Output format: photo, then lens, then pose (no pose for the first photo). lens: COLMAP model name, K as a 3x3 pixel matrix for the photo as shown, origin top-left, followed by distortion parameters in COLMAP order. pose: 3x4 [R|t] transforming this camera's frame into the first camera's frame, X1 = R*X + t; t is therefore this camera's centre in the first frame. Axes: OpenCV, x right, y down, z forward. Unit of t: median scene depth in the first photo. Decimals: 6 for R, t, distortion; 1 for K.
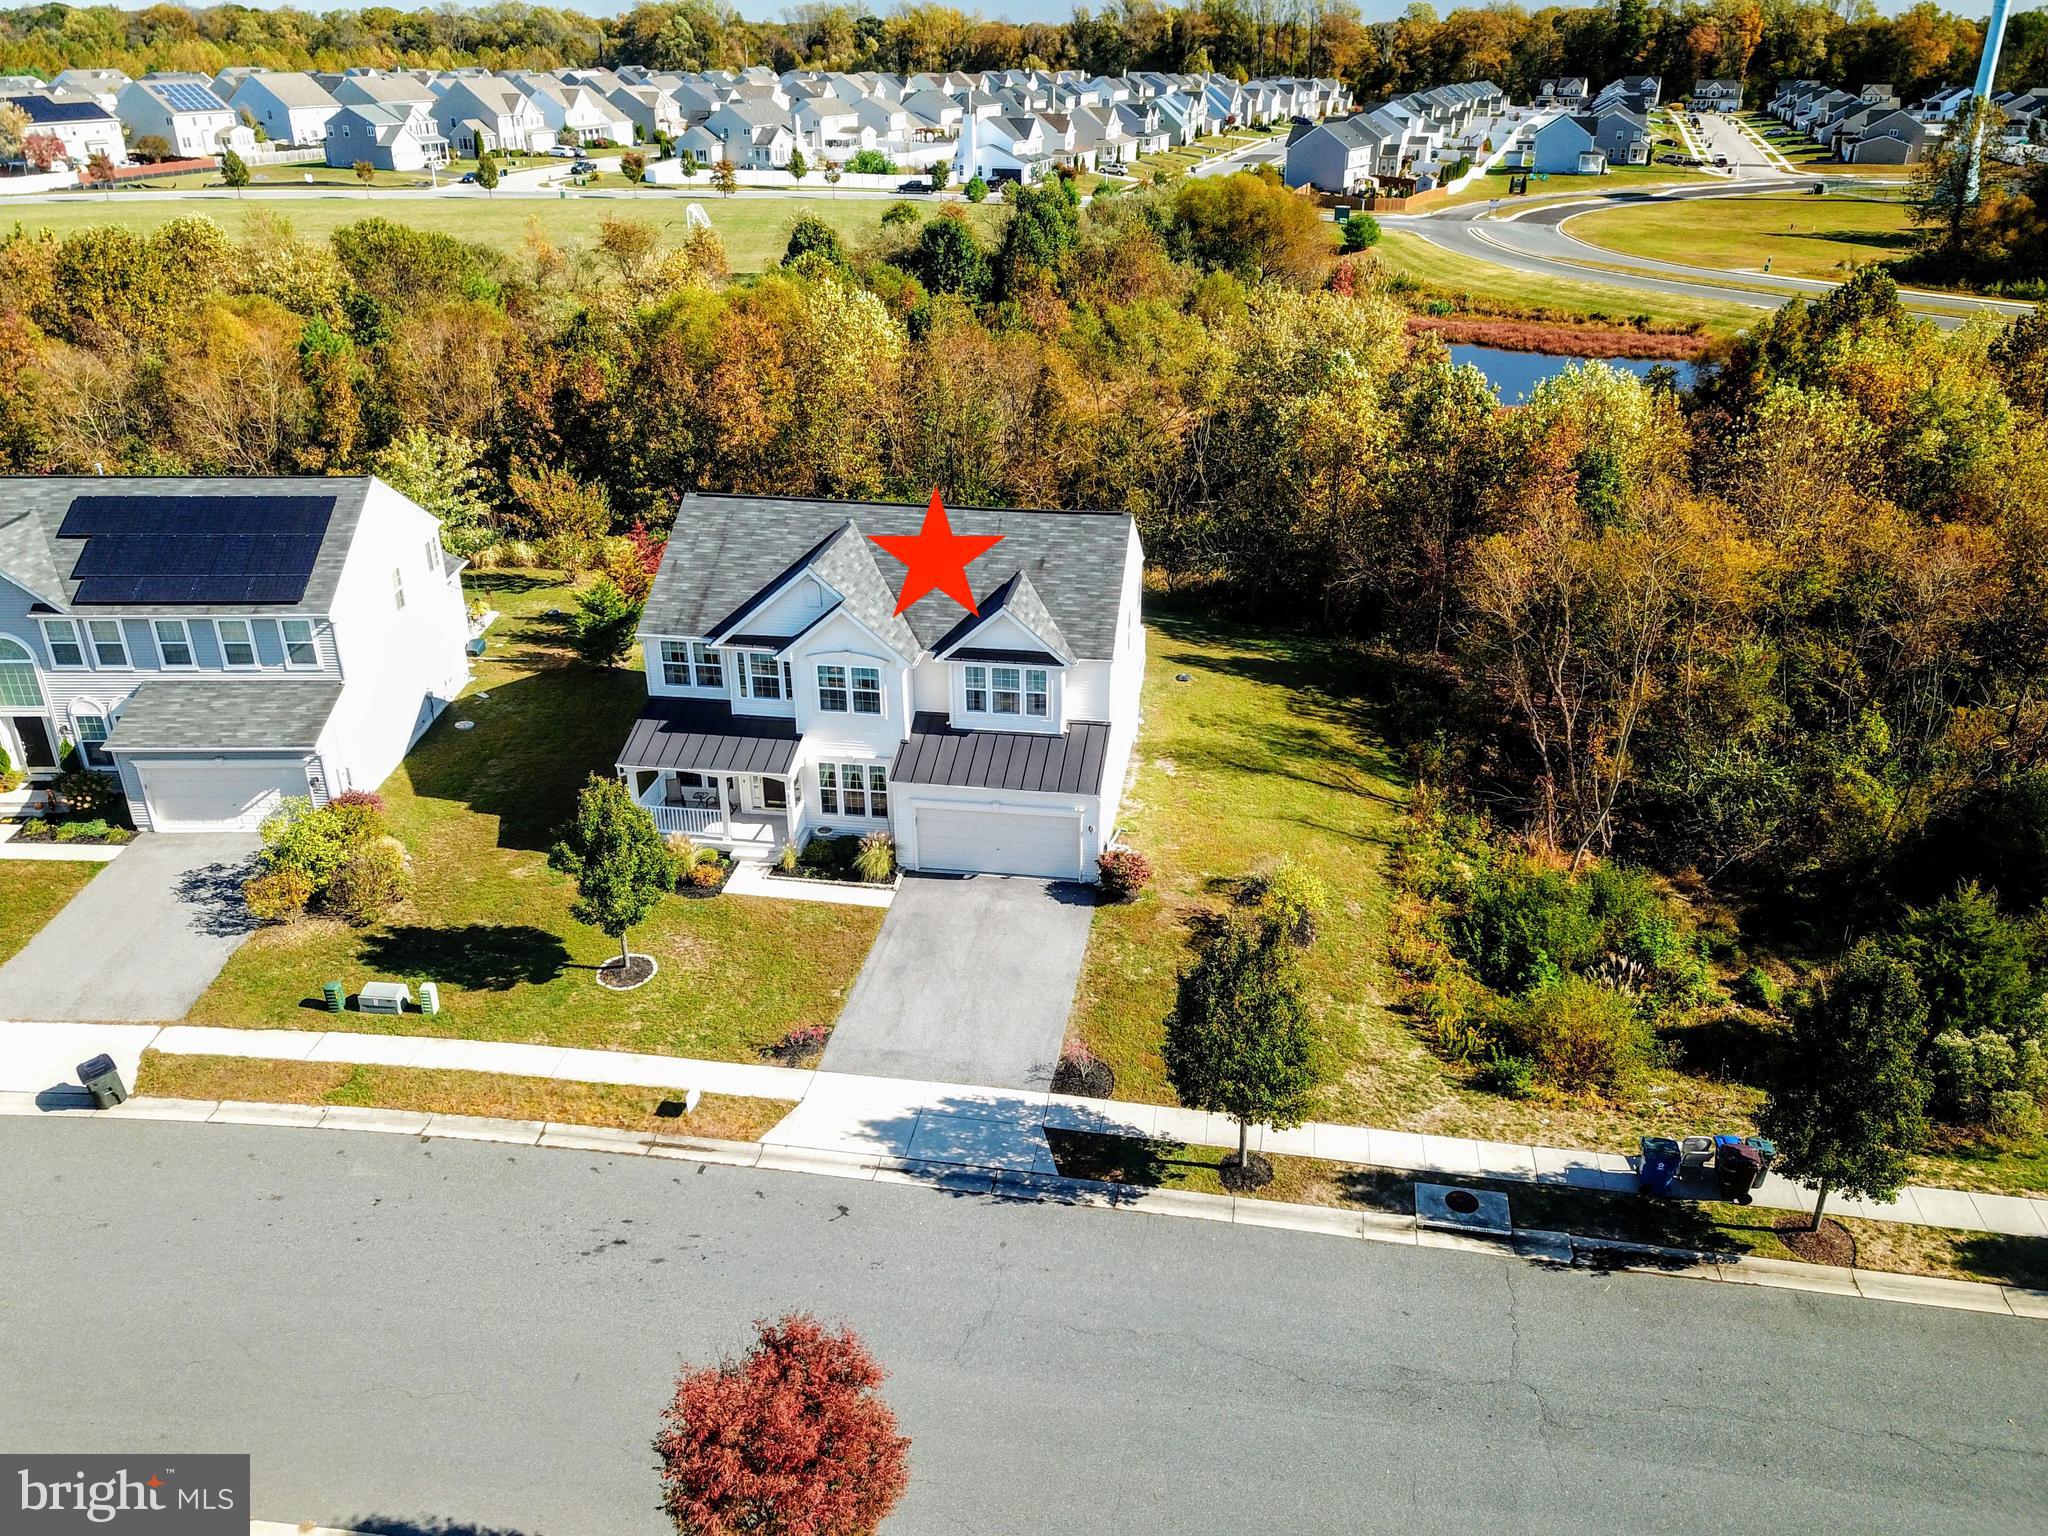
lens RADIAL K [[1555.6, 0, 1052.2], [0, 1555.6, 766.8], [0, 0, 1]] dist [0.021473, -0.011946]
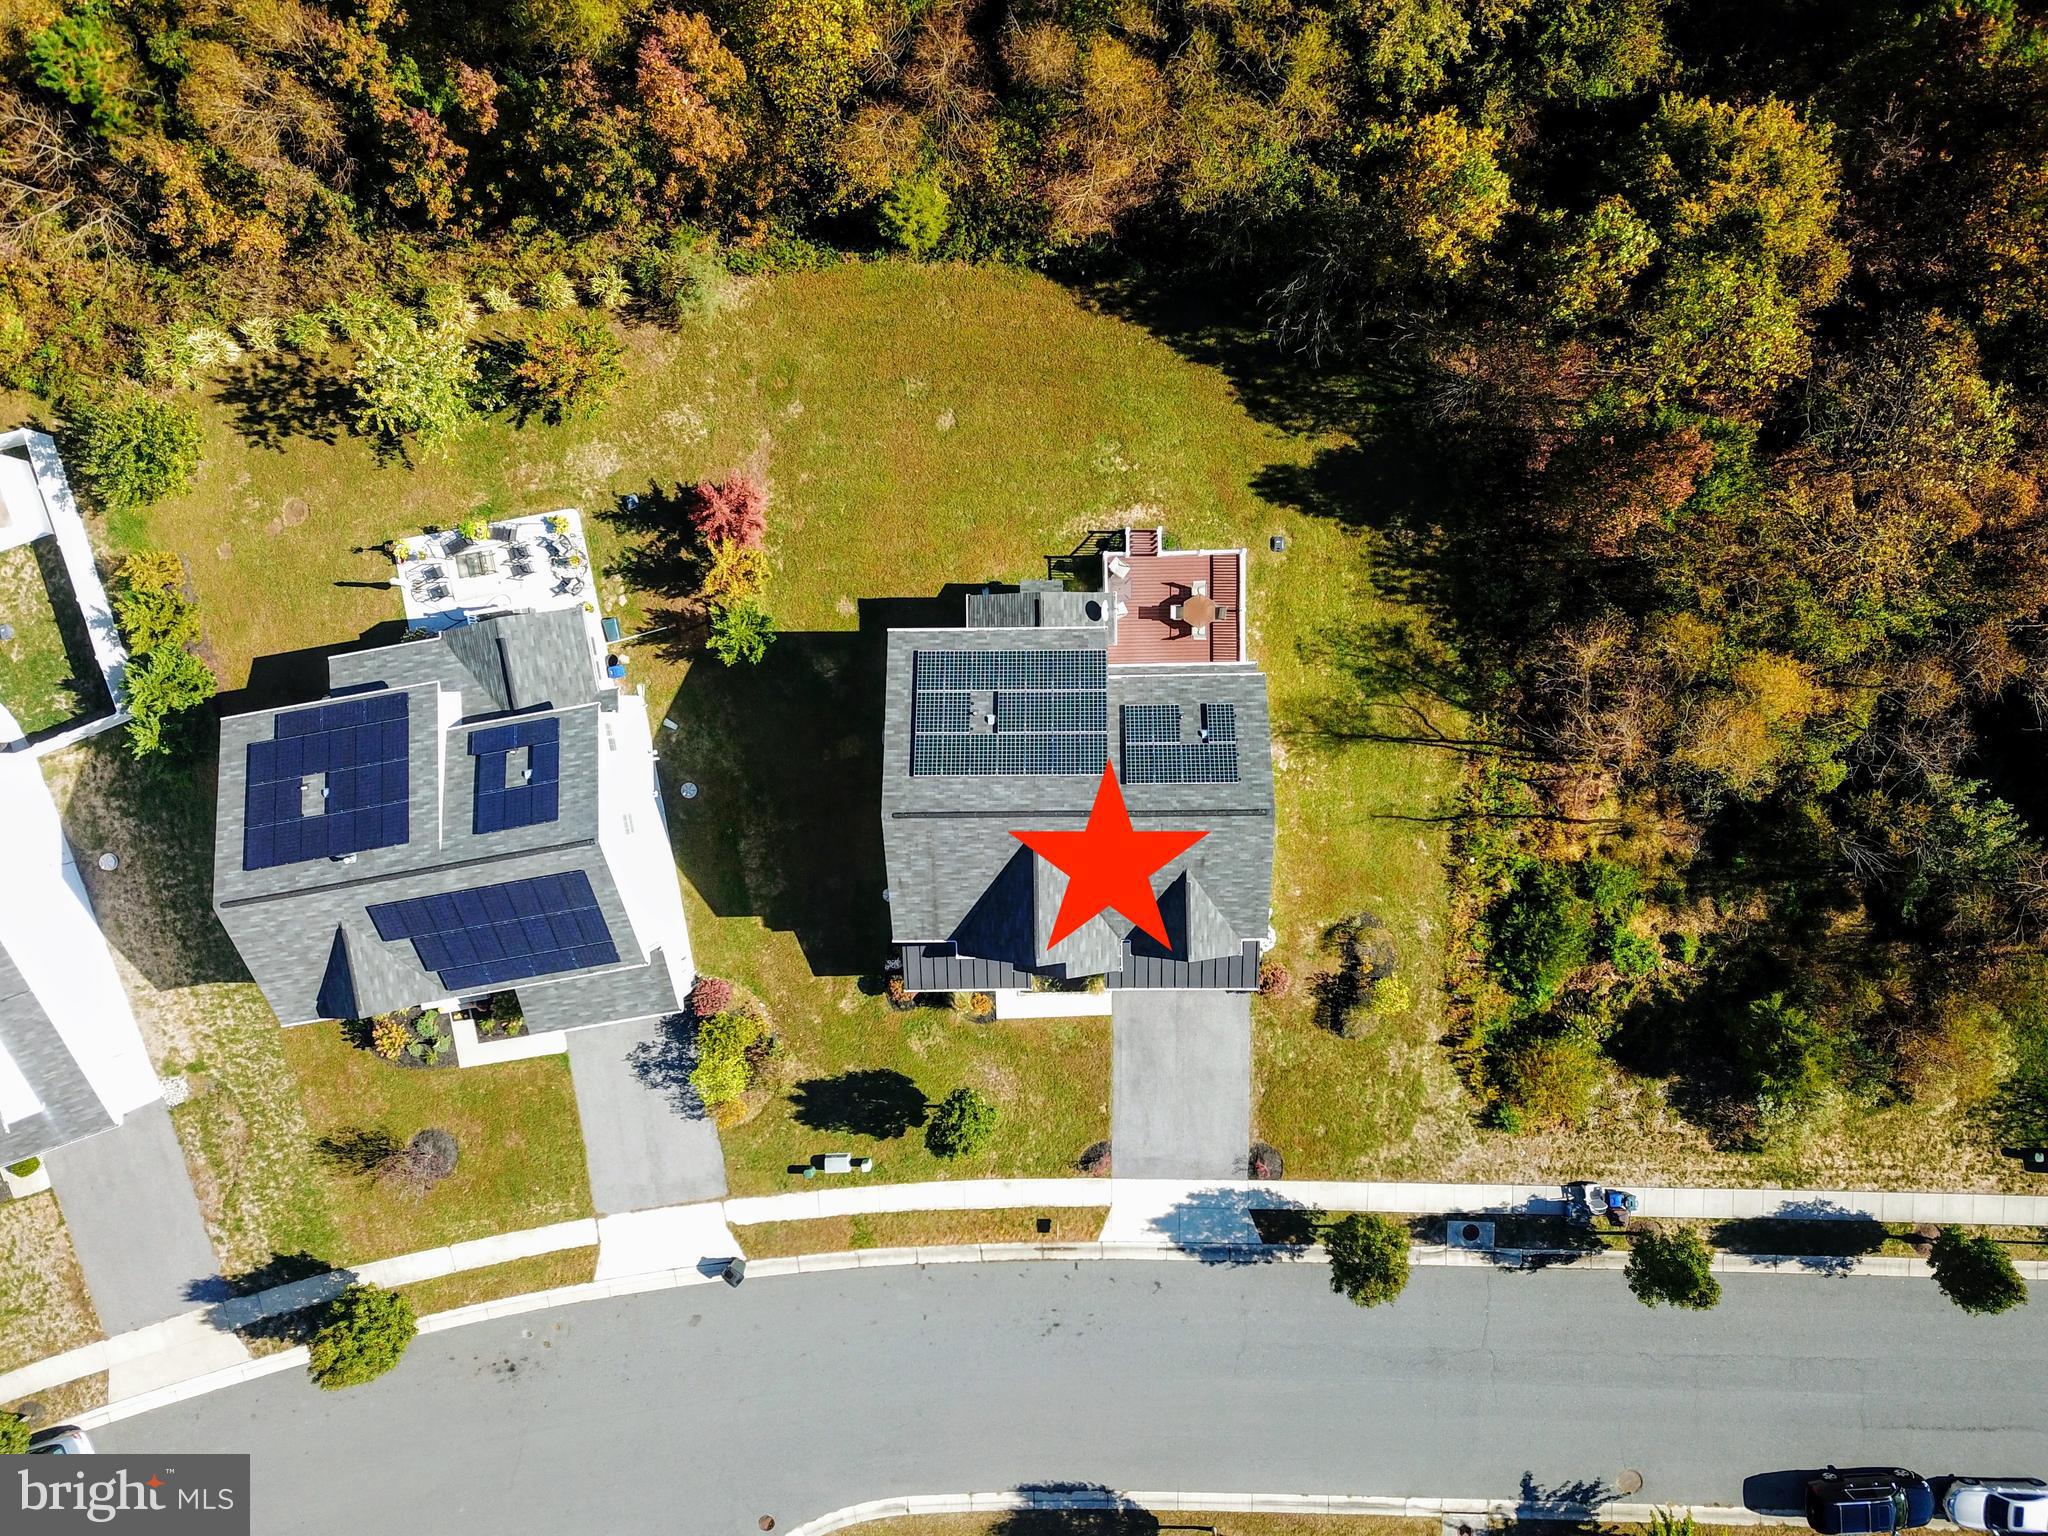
lens RADIAL K [[1555.6, 0, 1044.8], [0, 1555.6, 765.1], [0, 0, 1]] dist [0.021473, -0.011946]
pose [[0.987575, -0.153449, -0.033887, -0.079718], [0.090389, 0.378281, 0.921267, -1.335029], [-0.128548, -0.912884, 0.387451, 0.634137]]
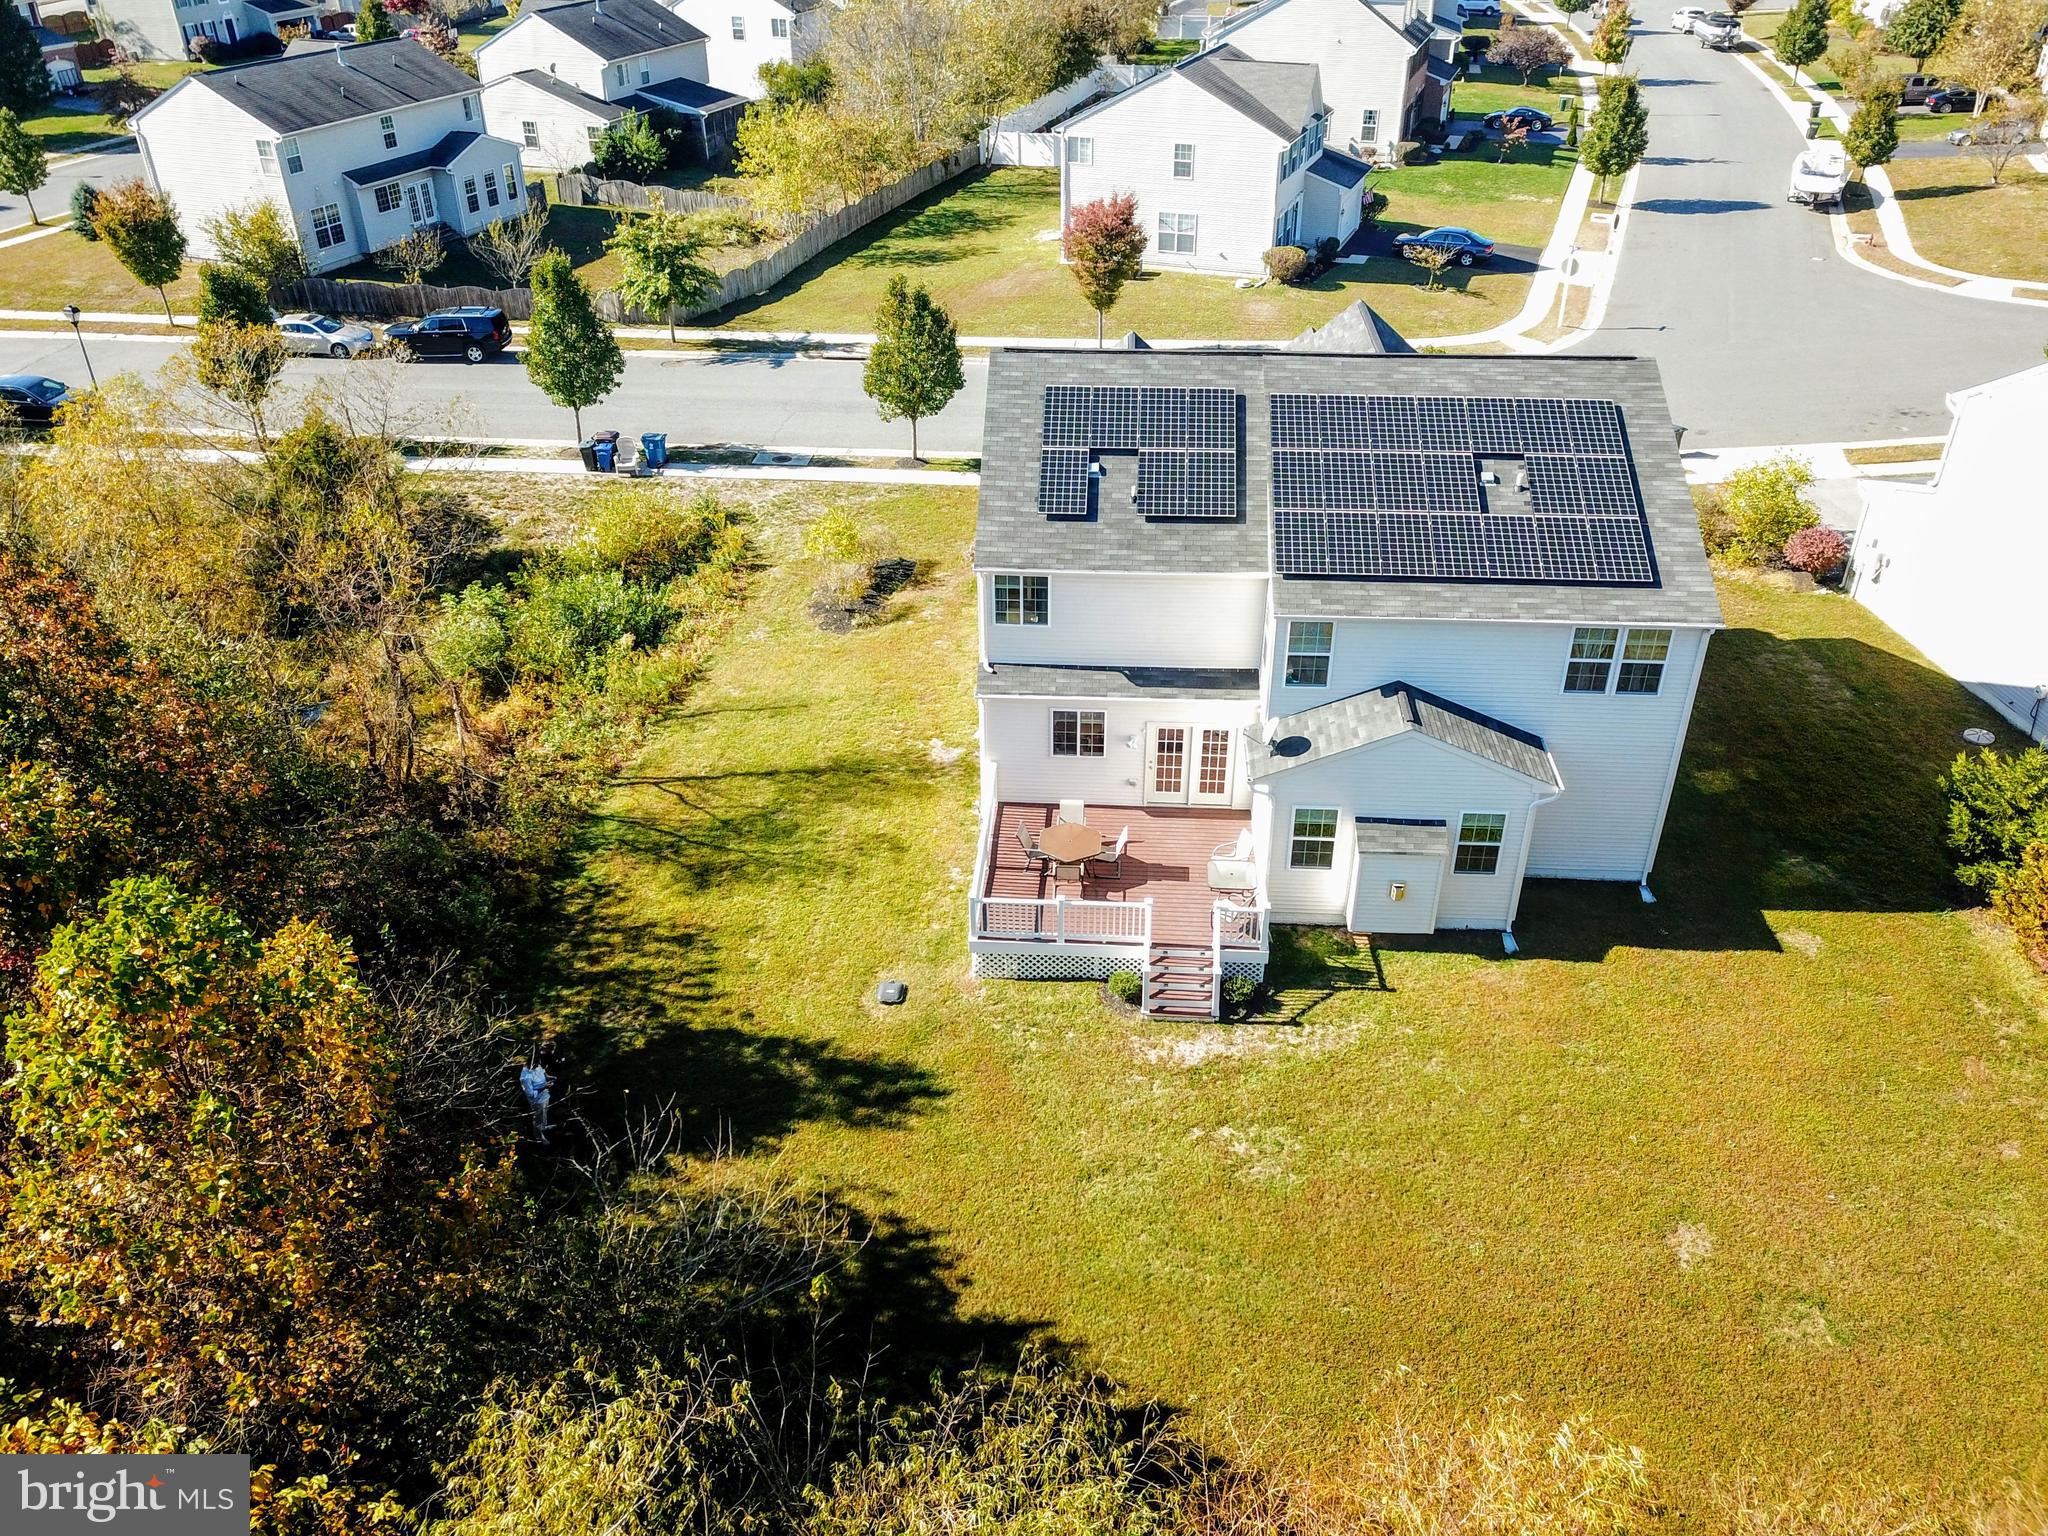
lens RADIAL K [[1555.6, 0, 1041.3], [0, 1555.6, 759.1], [0, 0, 1]] dist [0.021473, -0.011946]
pose [[-0.996326, 0.047347, -0.071358, 0.092517], [-0.034091, 0.545099, 0.837678, -0.694752], [0.078559, 0.837034, -0.541482, 1.626547]]
